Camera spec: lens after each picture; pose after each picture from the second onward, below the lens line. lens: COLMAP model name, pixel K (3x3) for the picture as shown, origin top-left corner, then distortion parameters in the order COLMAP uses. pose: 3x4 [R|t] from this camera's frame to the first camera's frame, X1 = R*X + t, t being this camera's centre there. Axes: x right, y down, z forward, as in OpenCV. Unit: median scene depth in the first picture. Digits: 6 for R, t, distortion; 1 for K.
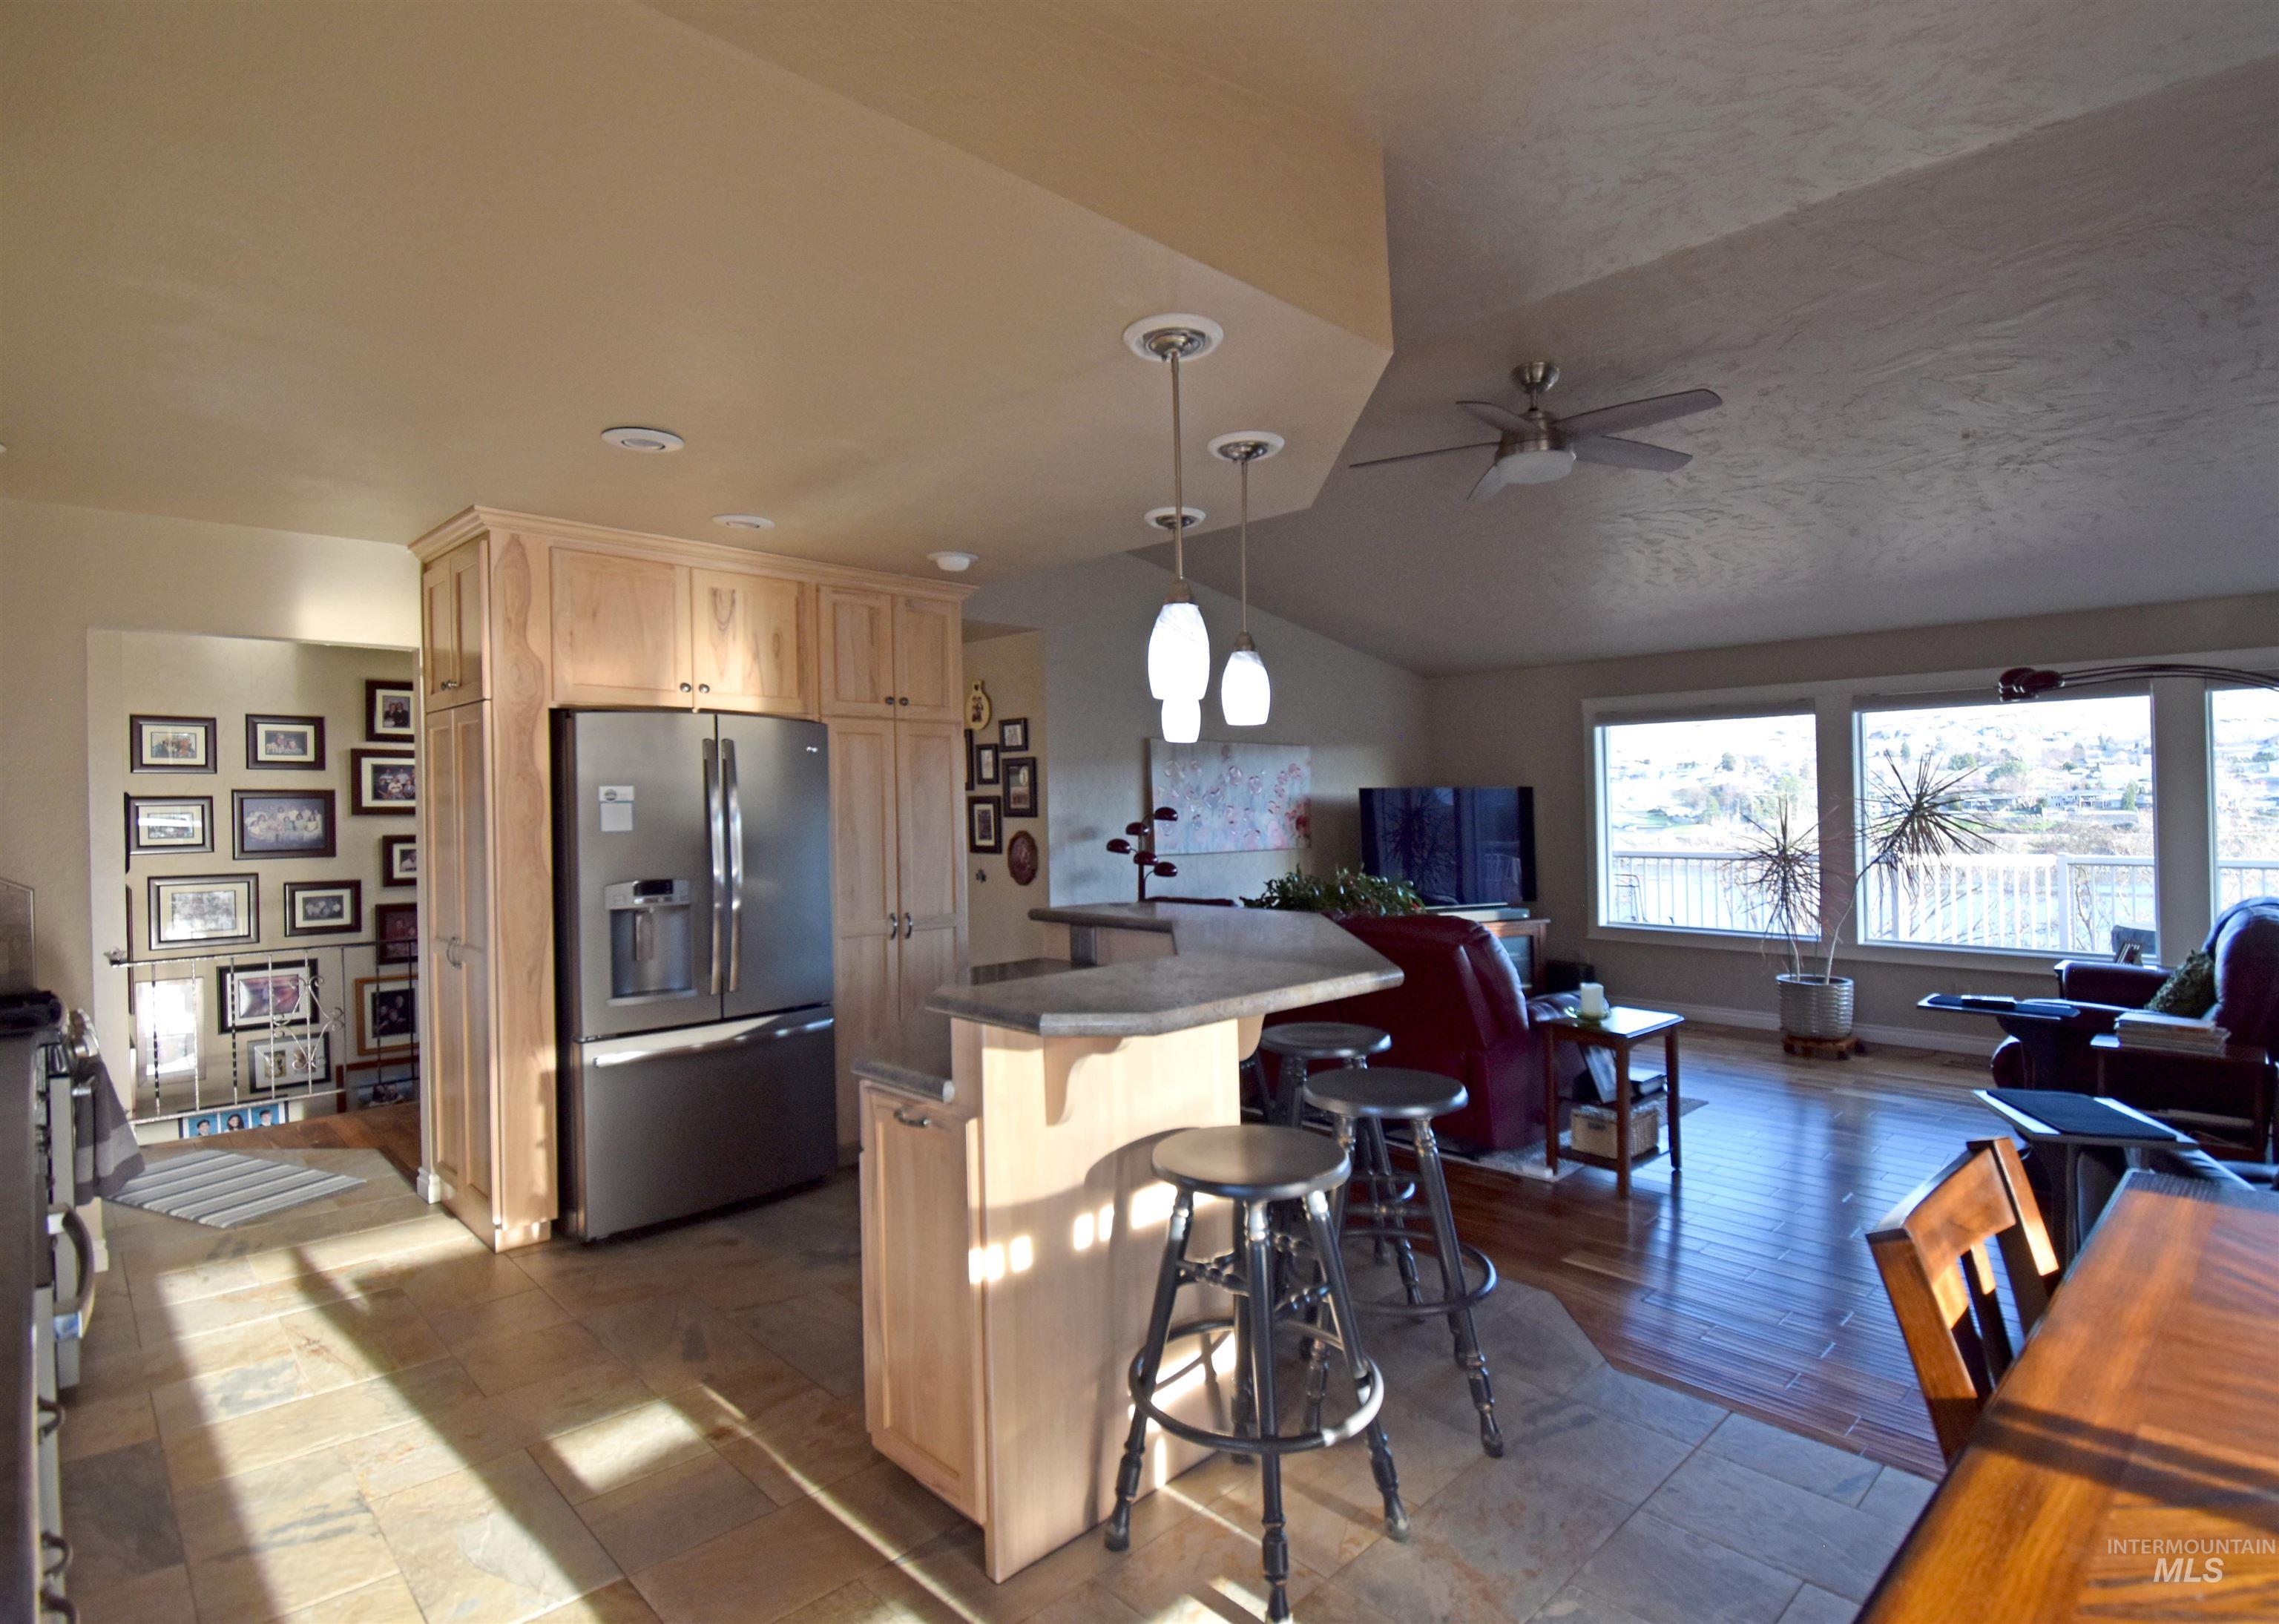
lens RADIAL K [[1136.7, 0, 1095.2], [0, 1136.7, 843.6], [0, 0, 1]] dist [0.014922, -0.001362]
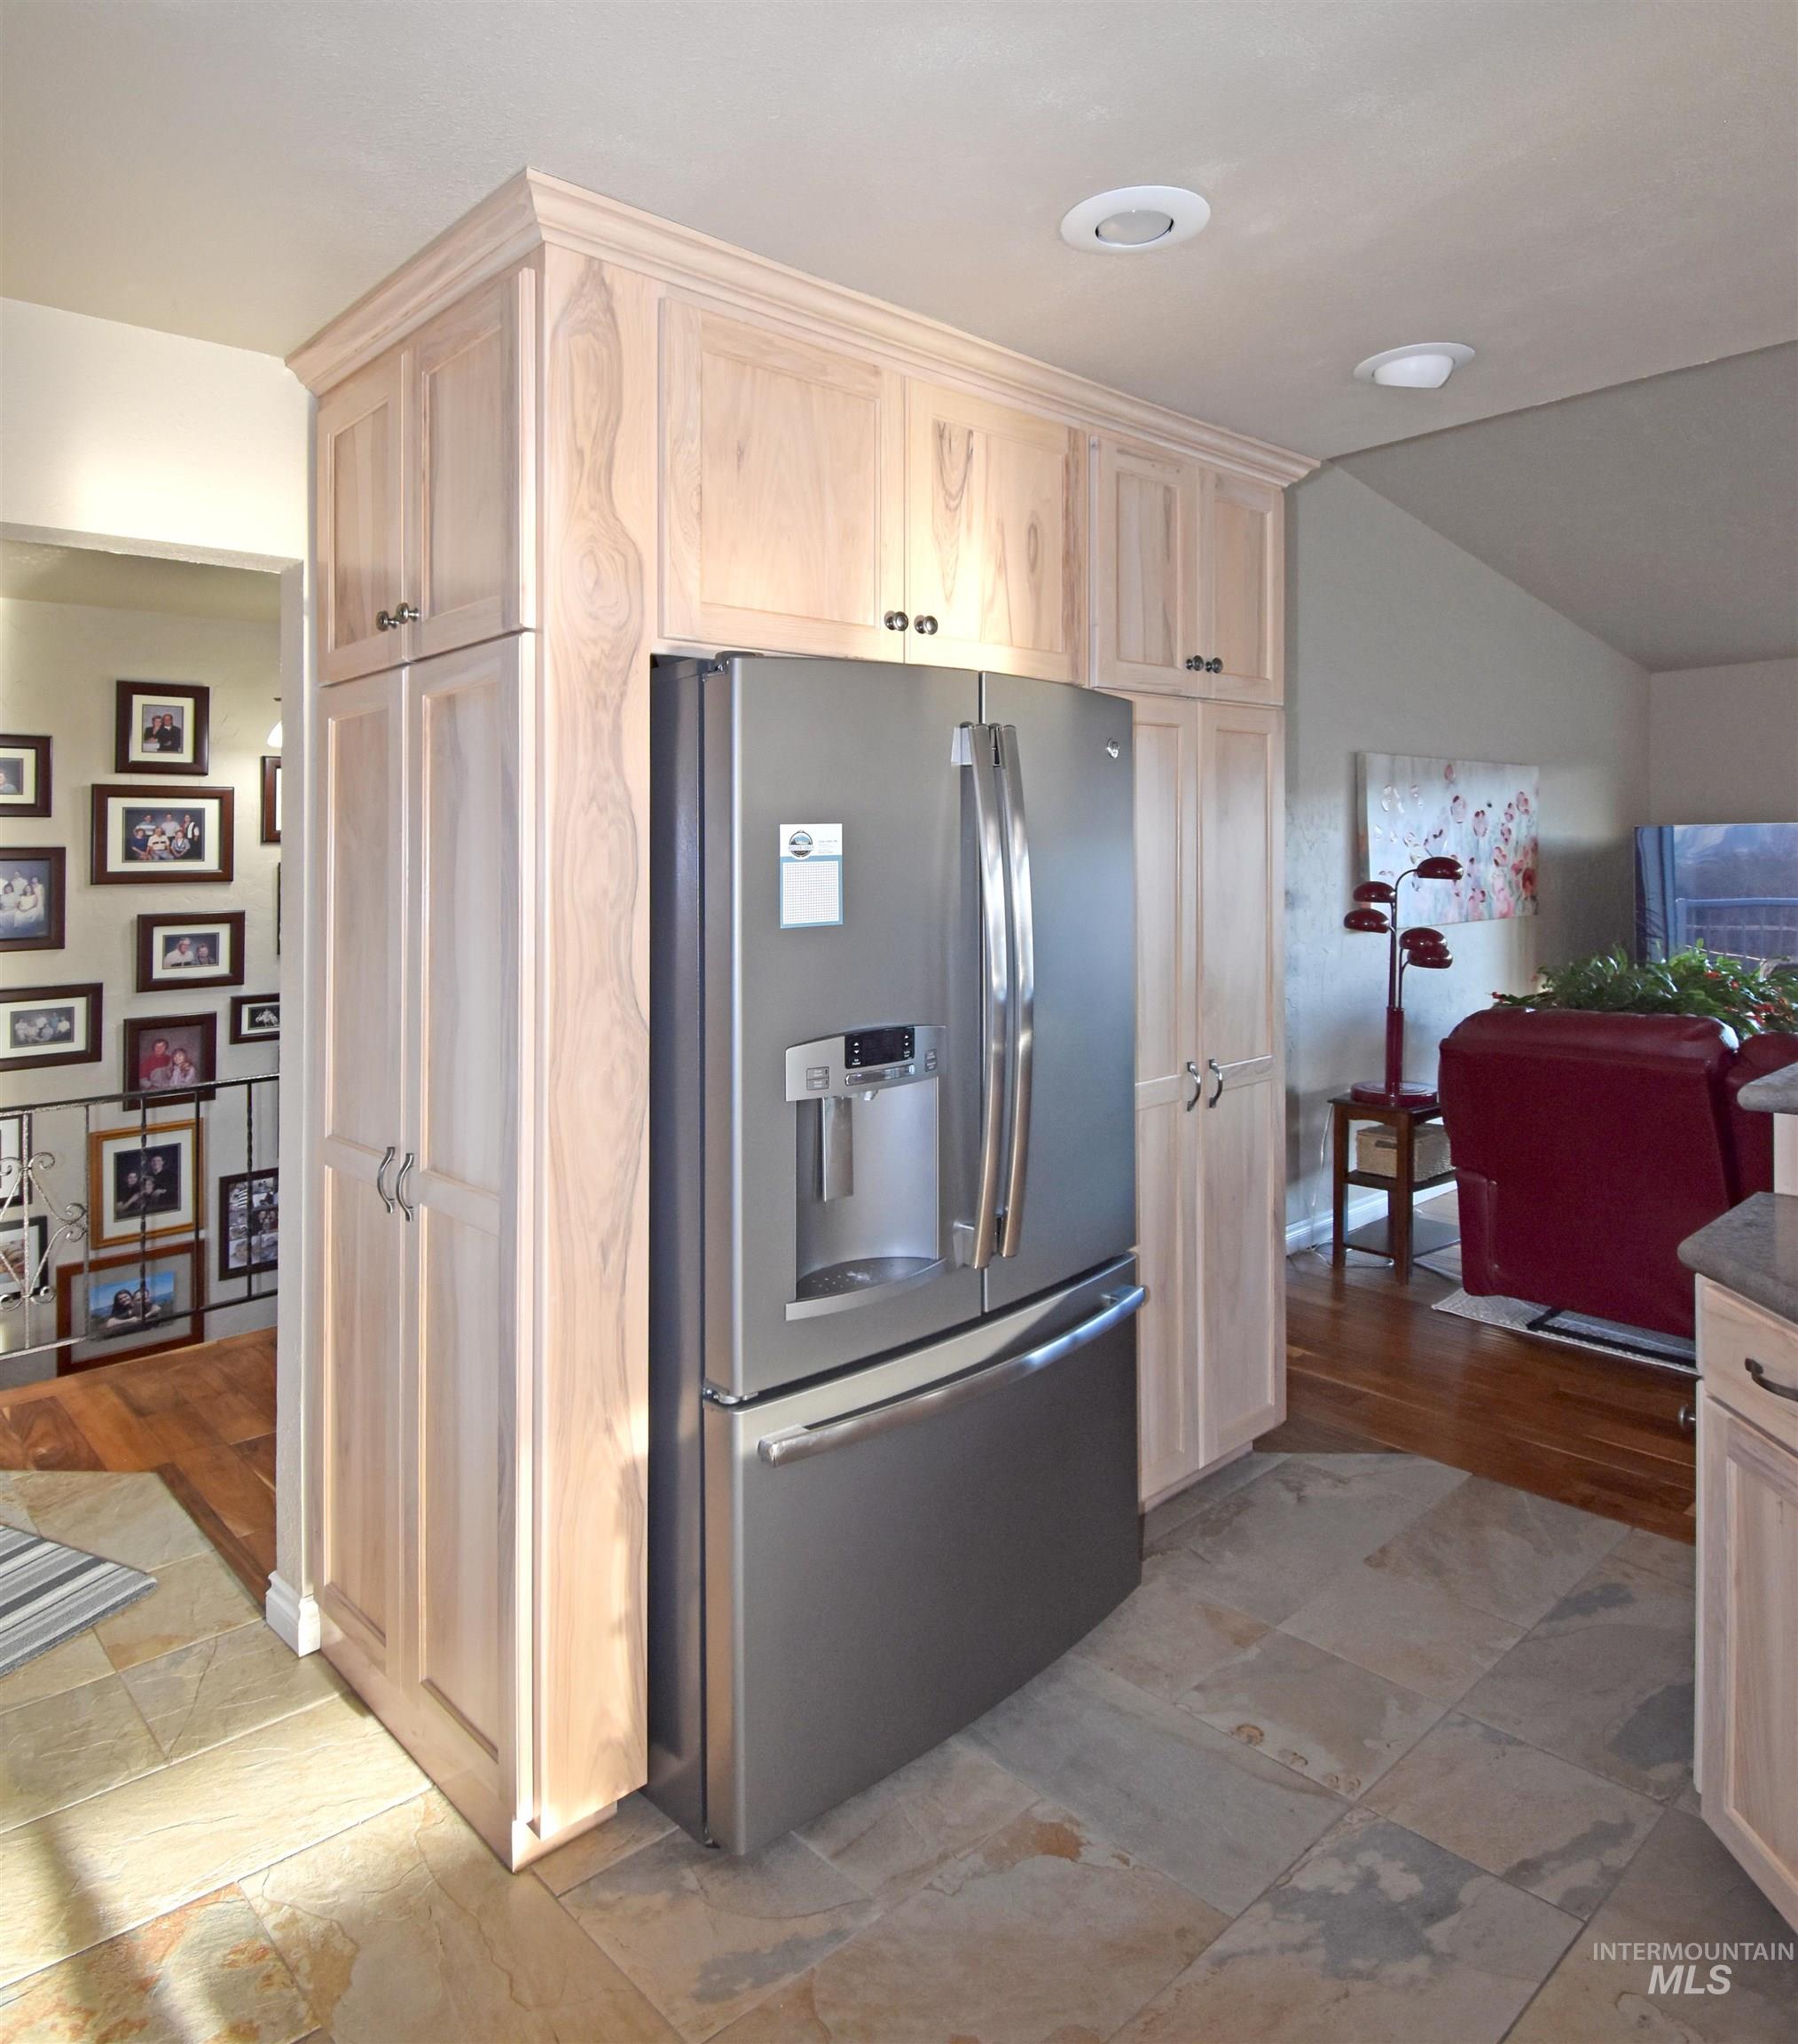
lens RADIAL K [[1305.9, 0, 1000.4], [0, 1305.9, 845.1], [0, 0, 1]] dist [0.006930, -0.006659]
pose [[0.998336, -0.011138, 0.056580, -0.314462], [0.013554, 0.999005, -0.042499, -0.015990], [-0.056051, 0.043195, 0.997493, 0.405893]]
